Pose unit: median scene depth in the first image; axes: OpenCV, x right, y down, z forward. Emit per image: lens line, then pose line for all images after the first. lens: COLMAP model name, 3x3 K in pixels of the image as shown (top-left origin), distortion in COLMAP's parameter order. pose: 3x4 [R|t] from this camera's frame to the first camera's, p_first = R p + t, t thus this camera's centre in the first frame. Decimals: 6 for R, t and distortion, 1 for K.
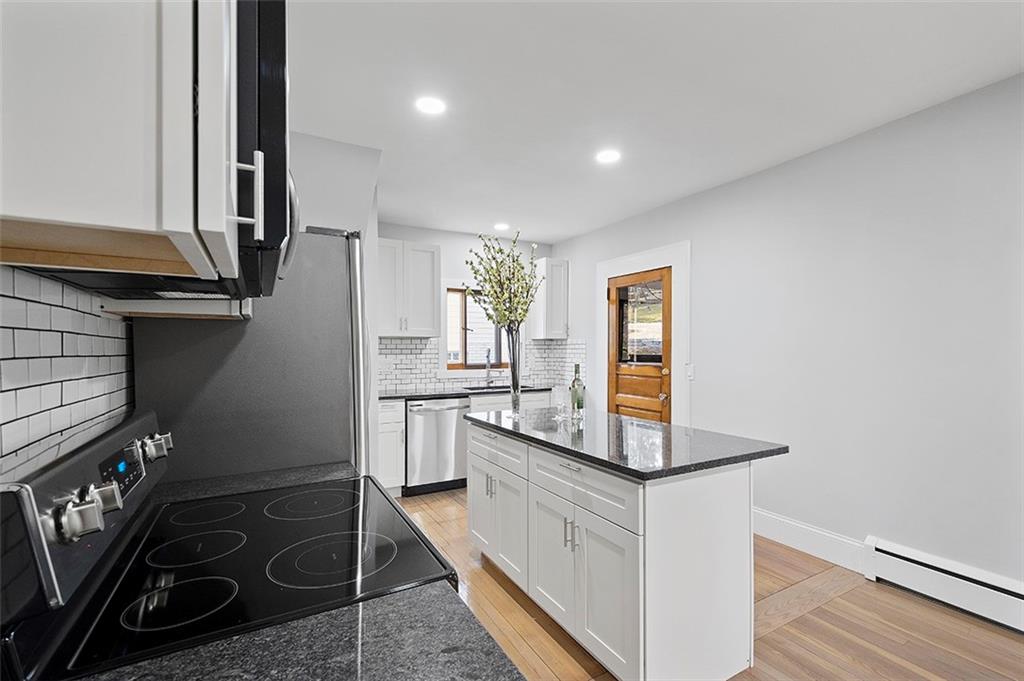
lens RADIAL K [[445.4, 0, 513.1], [0, 445.4, 345.9], [0, 0, 1]] dist [0.008578, 0.000525]
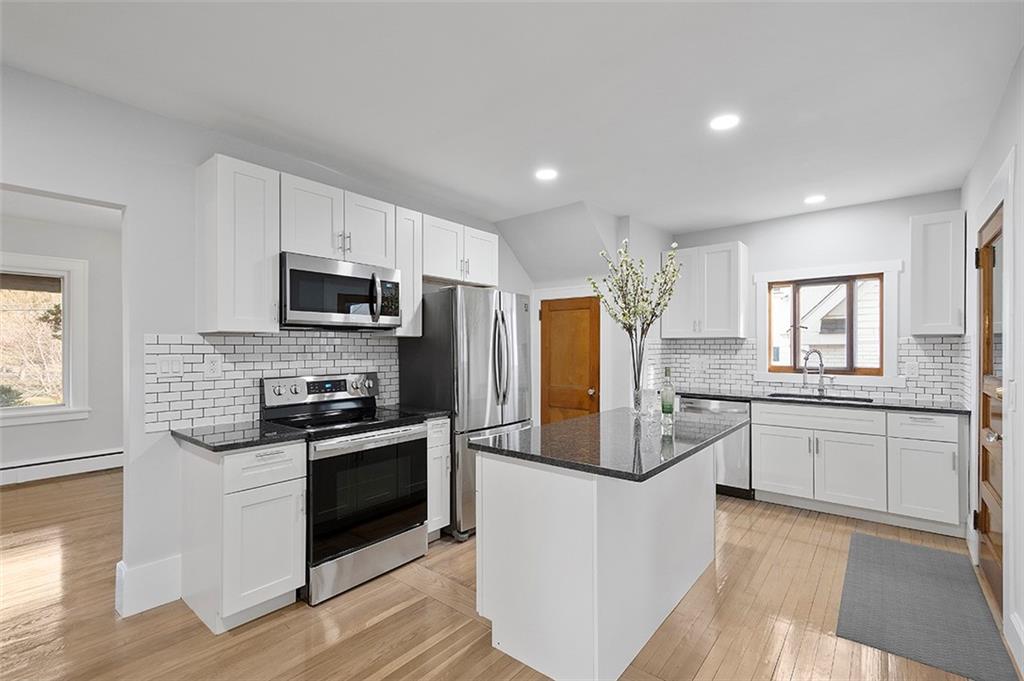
lens RADIAL K [[445.4, 0, 518.7], [0, 445.4, 347.7], [0, 0, 1]] dist [0.008578, 0.000525]
pose [[0.350954, -0.001988, -0.936391, 0.487750], [0.003183, 0.999995, -0.000930, 0.002403], [0.936387, -0.002654, 0.350958, 0.191956]]
